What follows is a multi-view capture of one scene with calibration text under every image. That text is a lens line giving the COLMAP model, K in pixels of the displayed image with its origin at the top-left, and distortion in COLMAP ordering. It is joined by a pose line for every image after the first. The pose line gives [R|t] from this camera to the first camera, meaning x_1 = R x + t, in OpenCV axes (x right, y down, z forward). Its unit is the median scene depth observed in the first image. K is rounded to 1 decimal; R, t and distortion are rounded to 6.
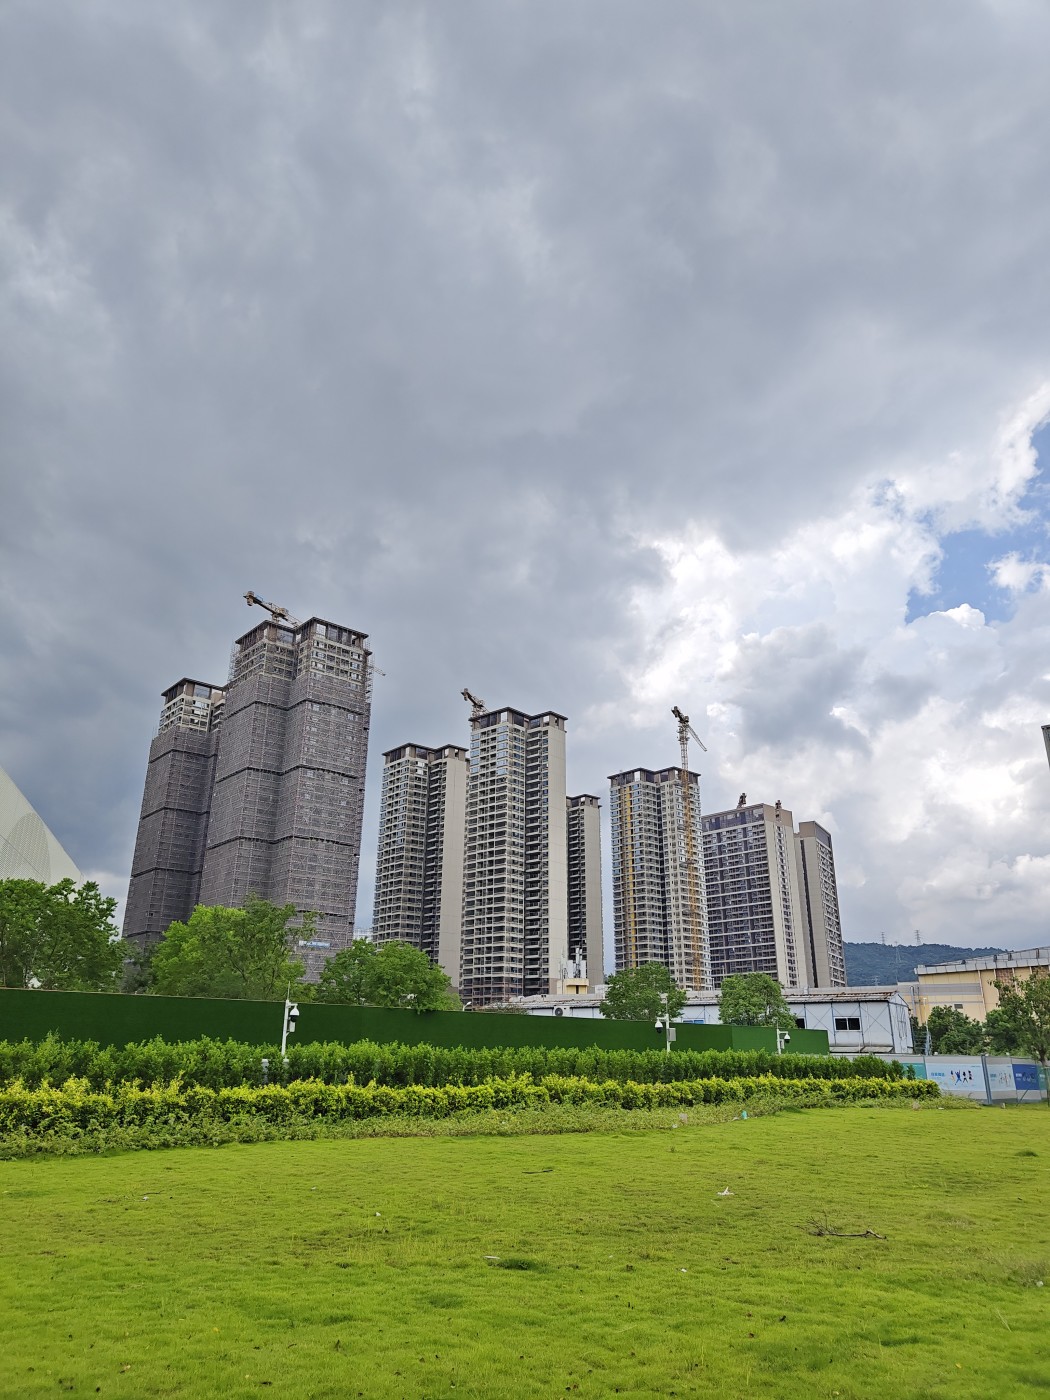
lens RADIAL K [[955.4, 0, 523.7], [0, 955.4, 683.2], [0, 0, 1]] dist [0.040109, -0.033616]
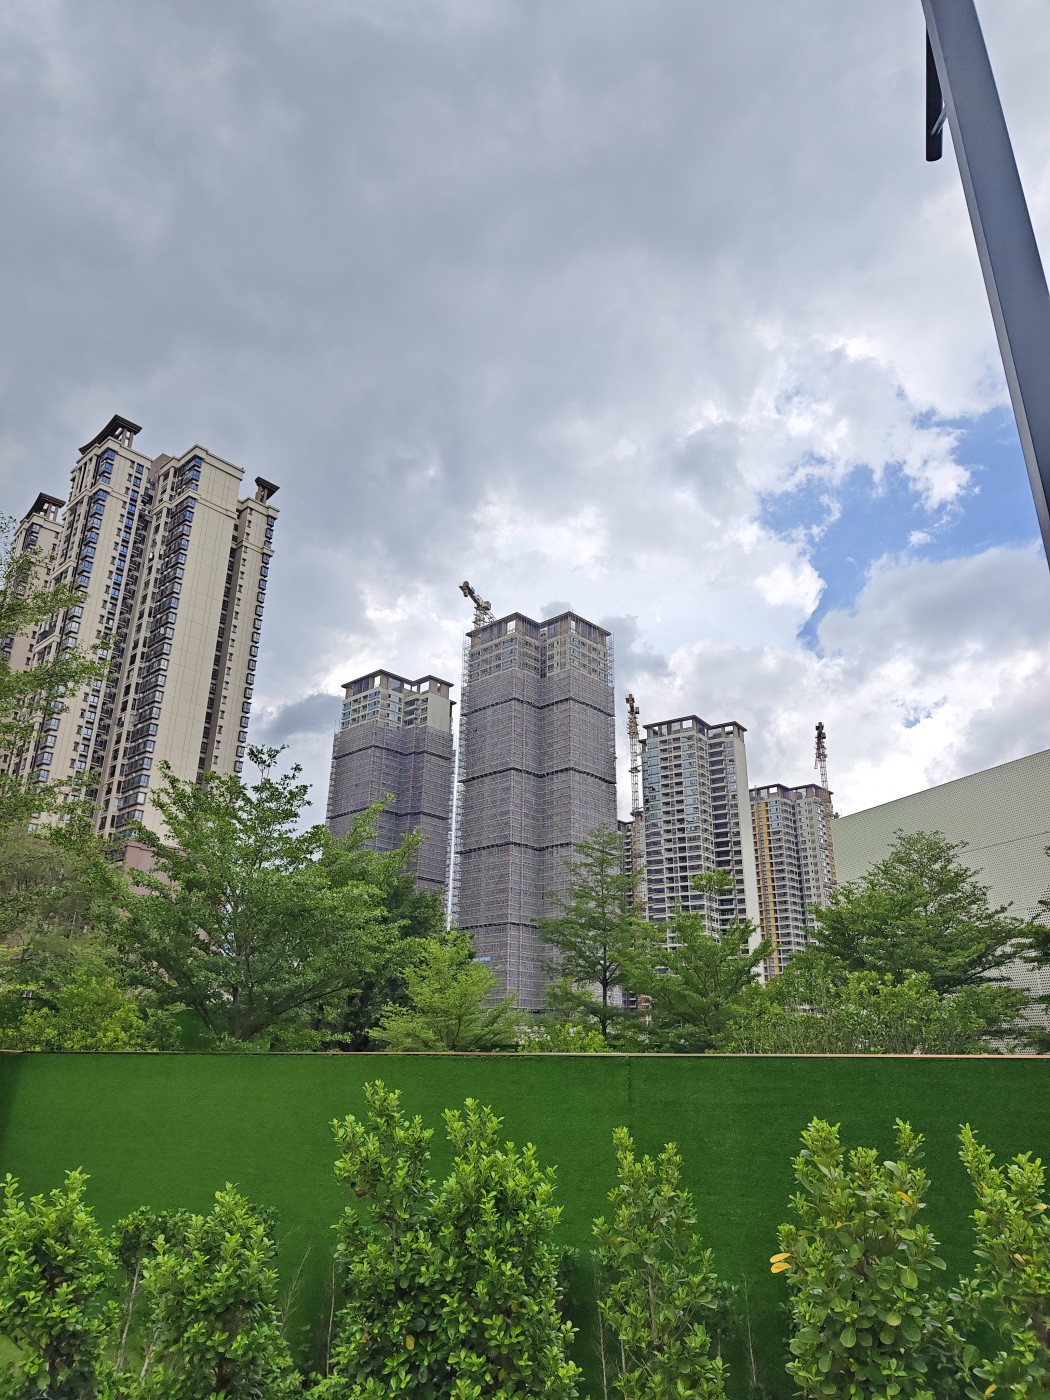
lens RADIAL K [[959.7, 0, 525.0], [0, 959.7, 700.0], [0, 0, 1]] dist [0.074159, -0.146017]
pose [[0.996238, 0.041747, 0.075943, -0.254725], [-0.042073, 0.999111, 0.002690, 0.014286], [-0.075763, -0.005875, 0.997109, 0.054438]]
